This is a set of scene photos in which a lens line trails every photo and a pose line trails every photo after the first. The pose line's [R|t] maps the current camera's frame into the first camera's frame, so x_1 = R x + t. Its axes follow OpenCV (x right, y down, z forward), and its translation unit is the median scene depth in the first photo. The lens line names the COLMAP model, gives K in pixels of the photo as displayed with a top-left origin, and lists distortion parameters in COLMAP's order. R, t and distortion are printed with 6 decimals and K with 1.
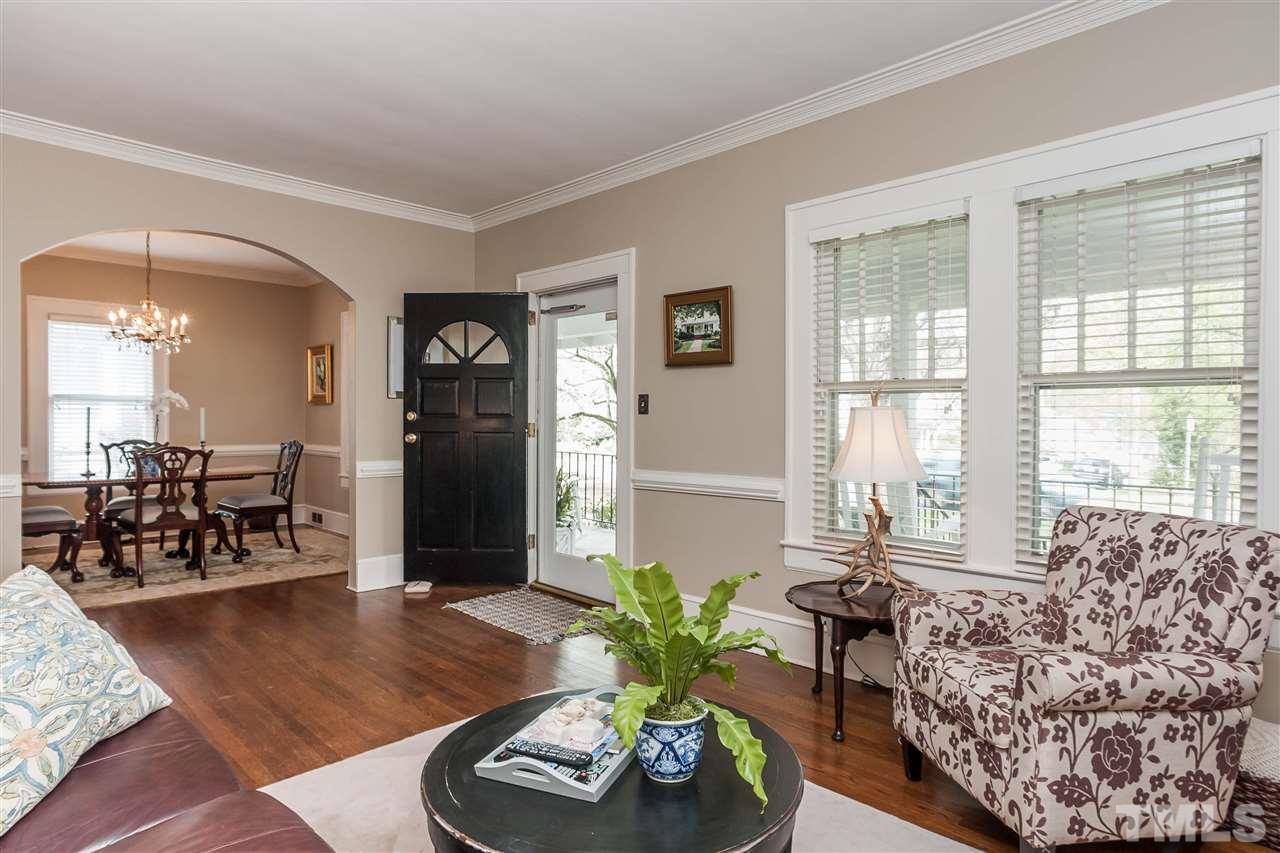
lens RADIAL K [[720.7, 0, 644.4], [0, 720.7, 419.6], [0, 0, 1]] dist [-0.019147, 0.000571]
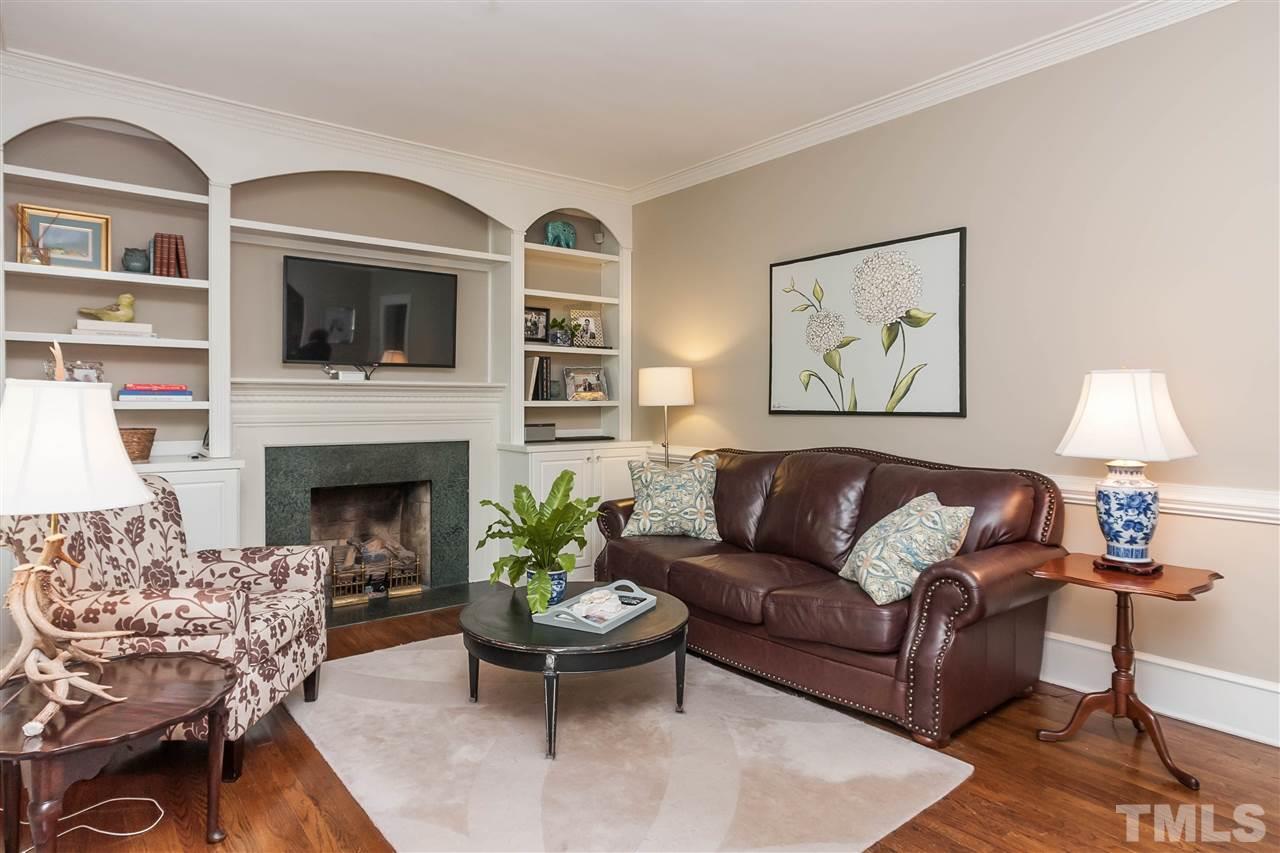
lens RADIAL K [[712.1, 0, 619.9], [0, 712.1, 413.6], [0, 0, 1]] dist [-0.016312, 0.001189]
pose [[-0.989185, -0.006547, 0.146530, -0.283507], [-0.003241, 0.999735, 0.022792, -0.008626], [-0.146641, 0.022071, -0.988944, 1.918511]]
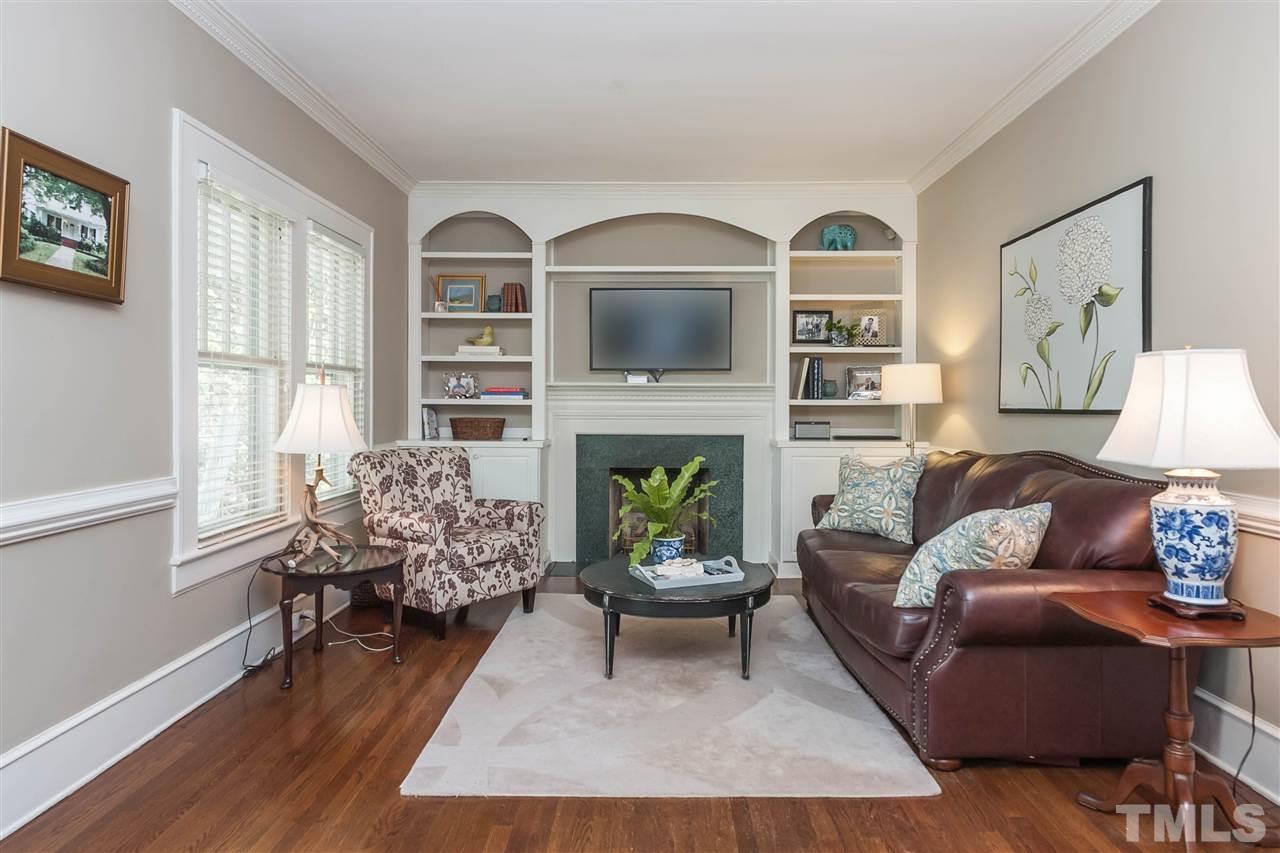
lens RADIAL K [[720.7, 0, 644.4], [0, 720.7, 419.6], [0, 0, 1]] dist [-0.019147, 0.000571]
pose [[-0.688507, -0.020404, 0.724943, -1.030842], [-0.001526, 0.999643, 0.026686, 0.005530], [-0.725228, 0.017267, -0.688292, 1.778010]]
